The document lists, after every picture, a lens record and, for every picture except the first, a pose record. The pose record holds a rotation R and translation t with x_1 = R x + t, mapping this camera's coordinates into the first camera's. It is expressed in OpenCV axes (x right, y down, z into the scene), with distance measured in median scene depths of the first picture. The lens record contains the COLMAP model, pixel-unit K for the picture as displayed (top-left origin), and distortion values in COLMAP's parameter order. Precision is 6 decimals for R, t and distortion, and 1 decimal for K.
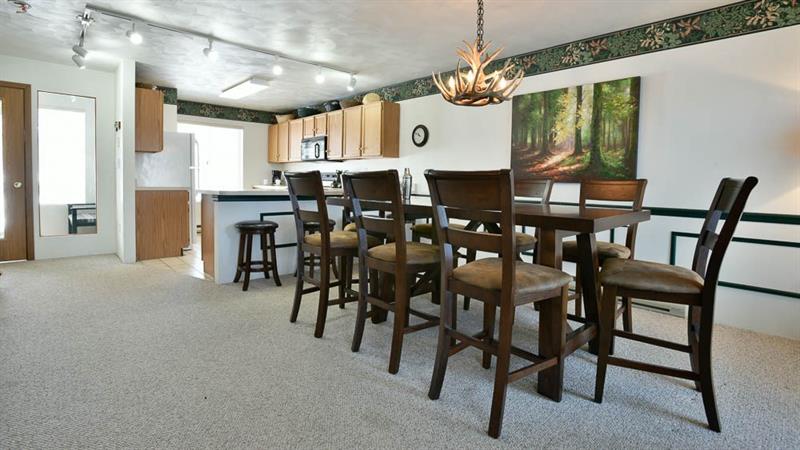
lens RADIAL K [[385.4, 0, 402.2], [0, 385.4, 192.1], [0, 0, 1]] dist [-0.074504, 0.027939]
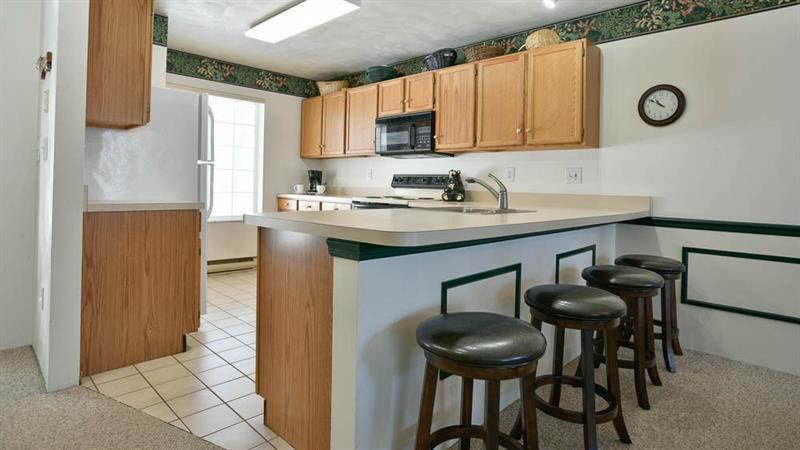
lens RADIAL K [[418.4, 0, 391.4], [0, 418.4, 177.3], [0, 0, 1]] dist [-0.005184, -0.000760]
pose [[0.999503, 0.004775, 0.031150, -0.429665], [-0.003467, 0.999115, -0.041921, -0.029892], [-0.031322, 0.041793, 0.998635, 0.580319]]
